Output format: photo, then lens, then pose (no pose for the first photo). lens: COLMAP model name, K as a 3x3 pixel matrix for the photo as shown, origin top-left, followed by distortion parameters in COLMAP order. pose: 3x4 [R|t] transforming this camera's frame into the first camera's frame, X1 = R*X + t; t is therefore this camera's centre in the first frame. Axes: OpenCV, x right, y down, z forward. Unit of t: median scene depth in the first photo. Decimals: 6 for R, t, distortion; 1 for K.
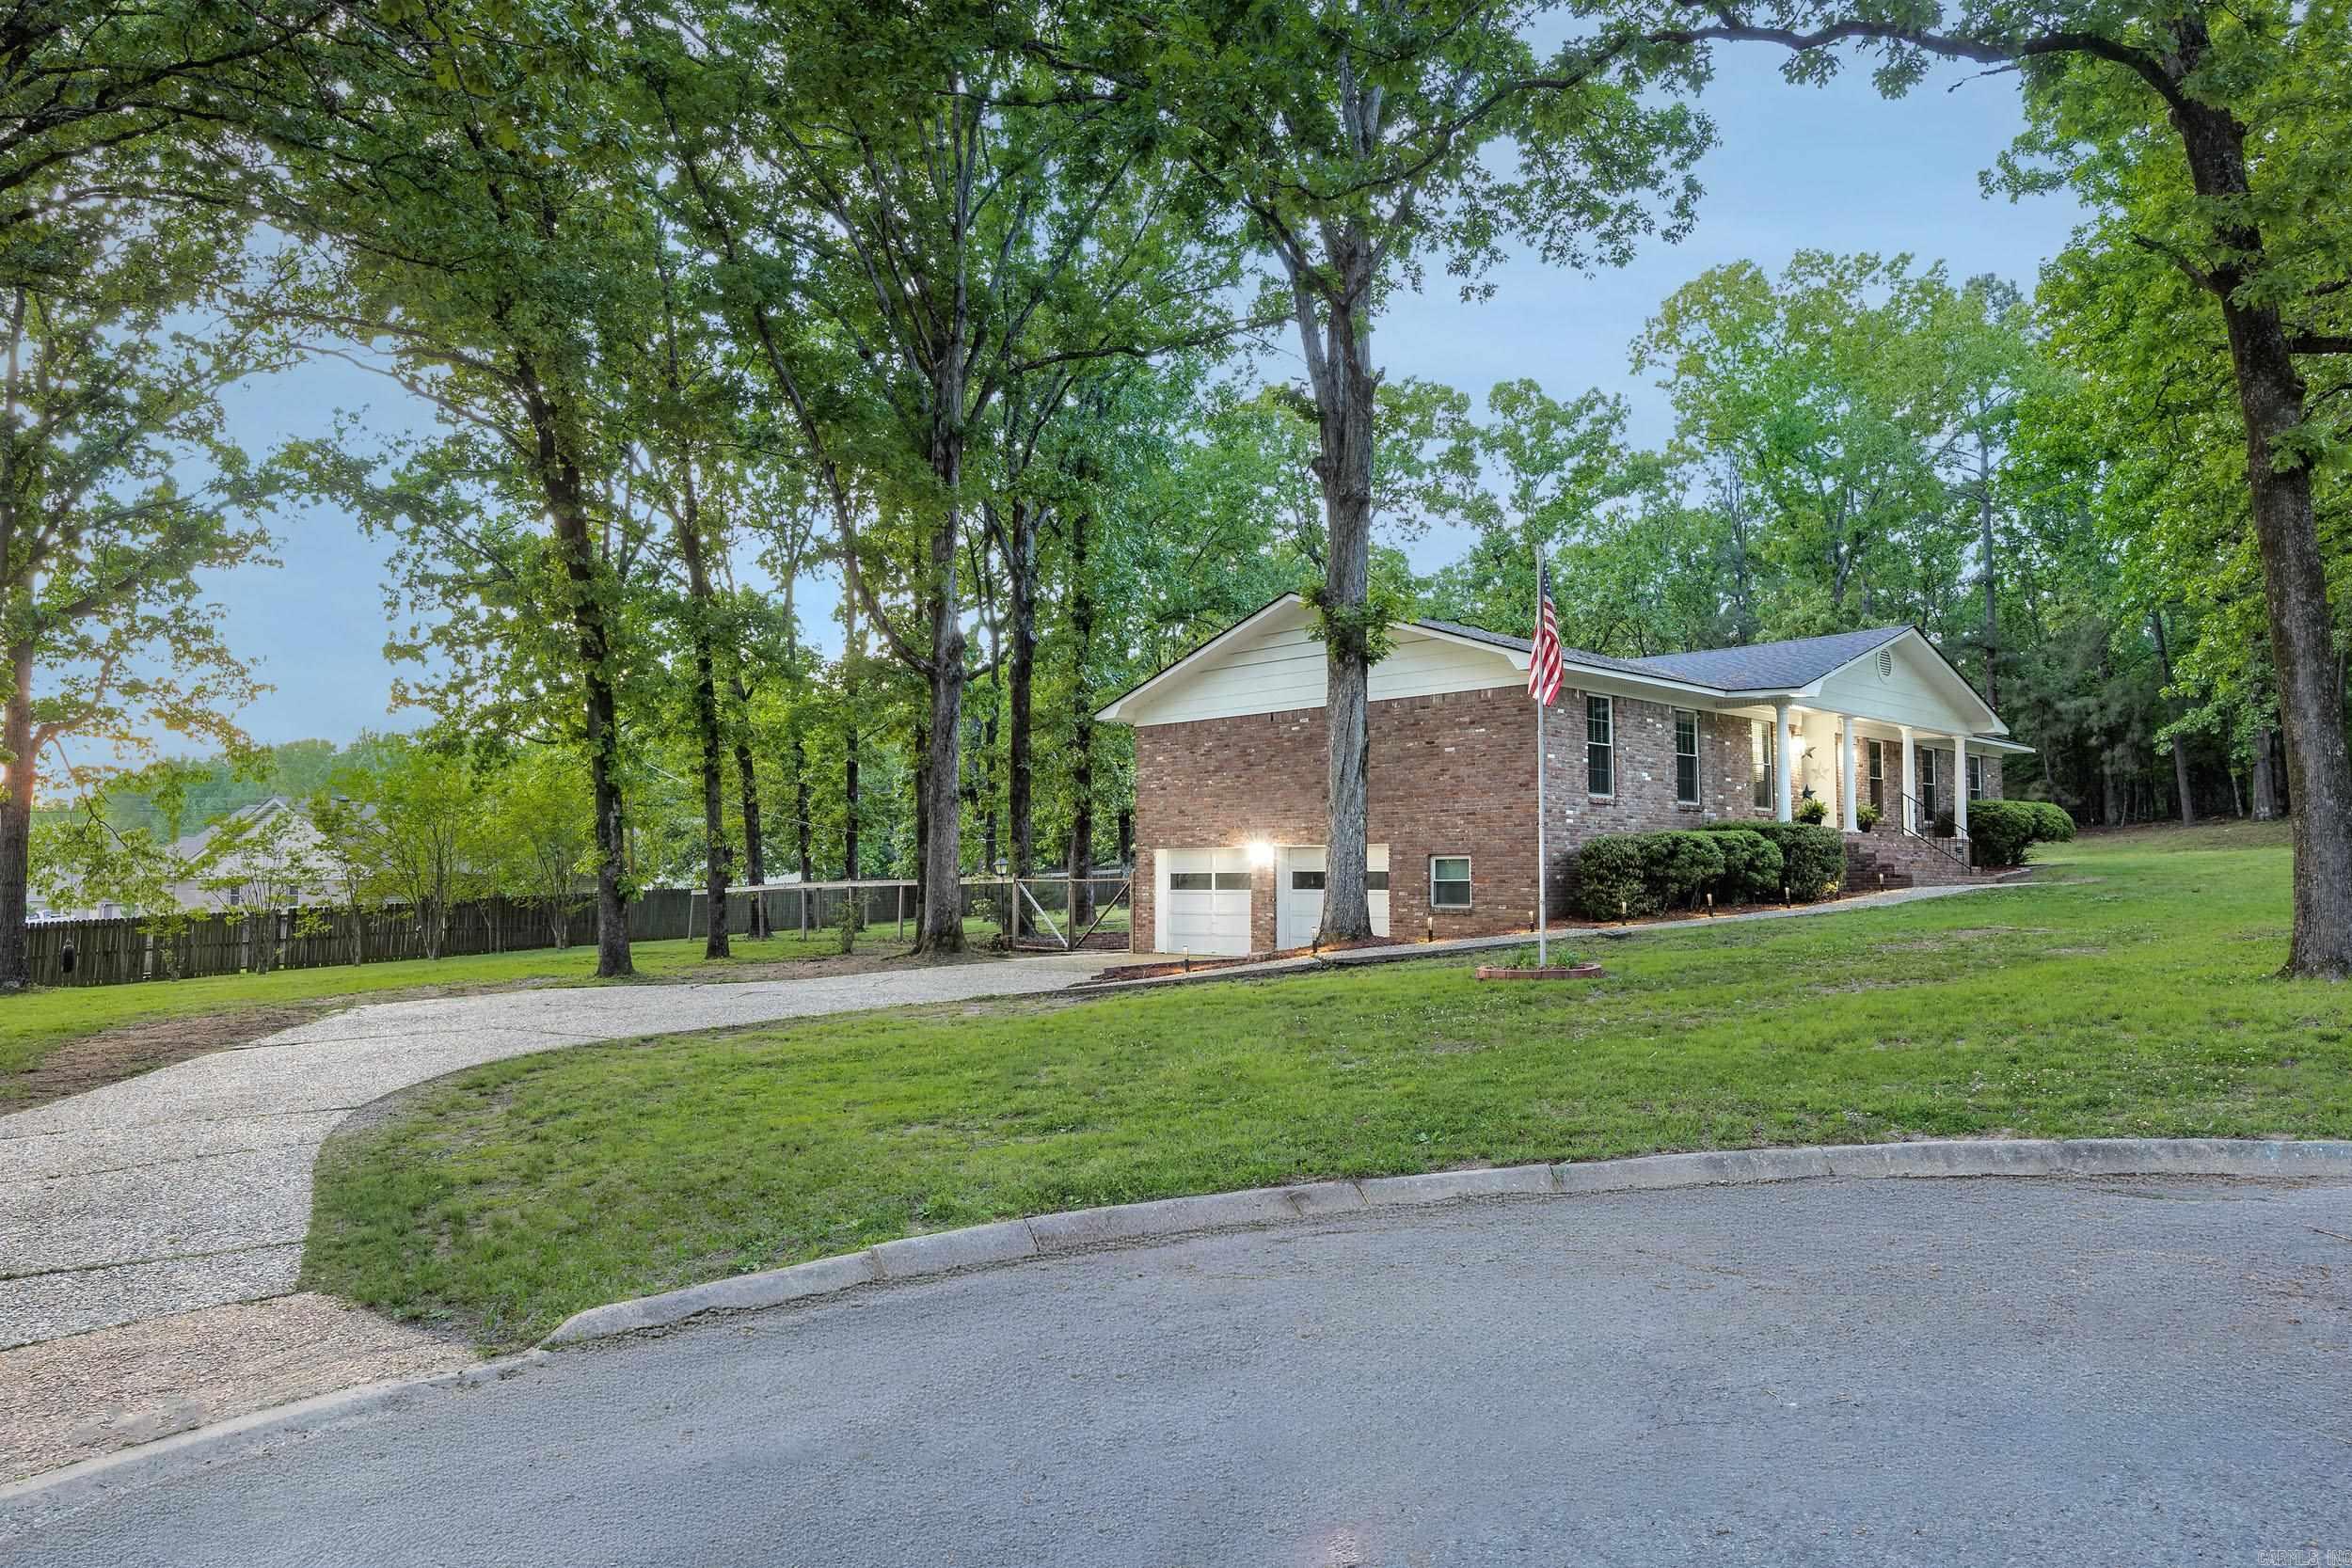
lens RADIAL K [[1395.3, 0, 1176.0], [0, 1395.3, 784.0], [0, 0, 1]] dist [-0.001757, -0.000318]
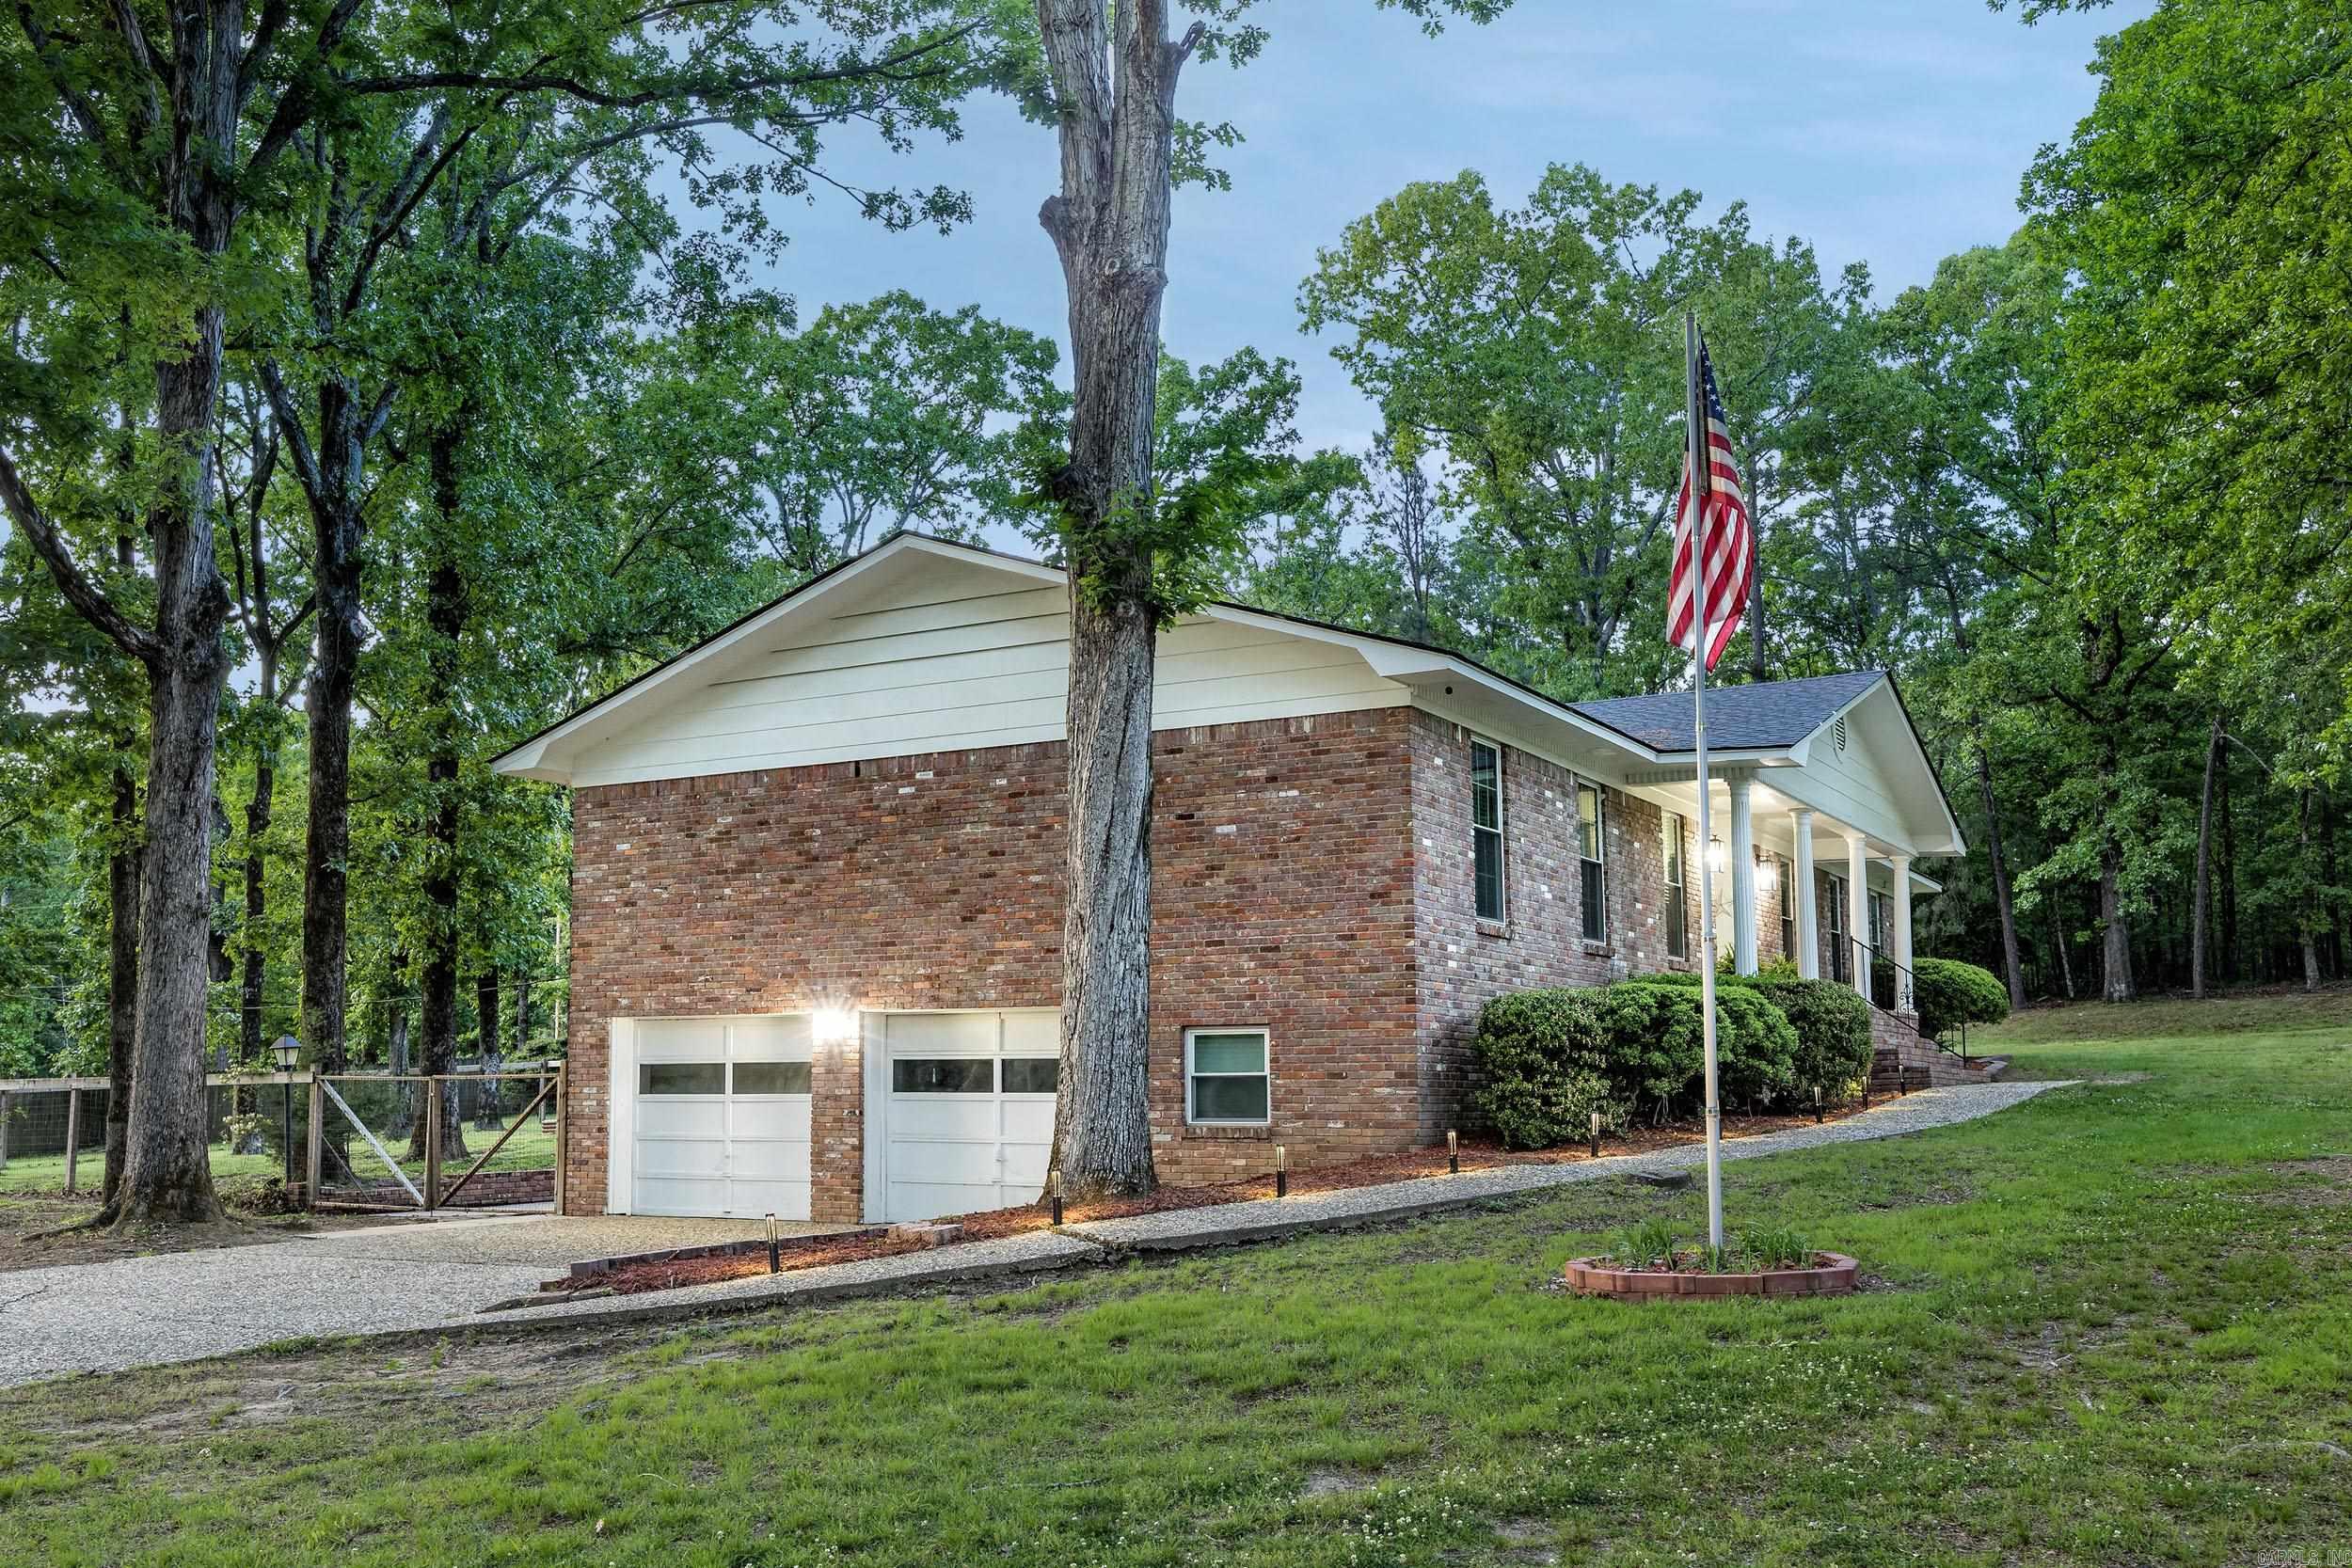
lens RADIAL K [[2027.8, 0, 1174.1], [0, 2027.8, 935.8], [0, 0, 1]] dist [-0.005577, -0.003659]
pose [[0.954696, 0.022470, 0.296732, -0.039942], [-0.020991, 0.999746, -0.008173, 0.017563], [-0.296841, 0.001574, 0.954926, 0.203636]]
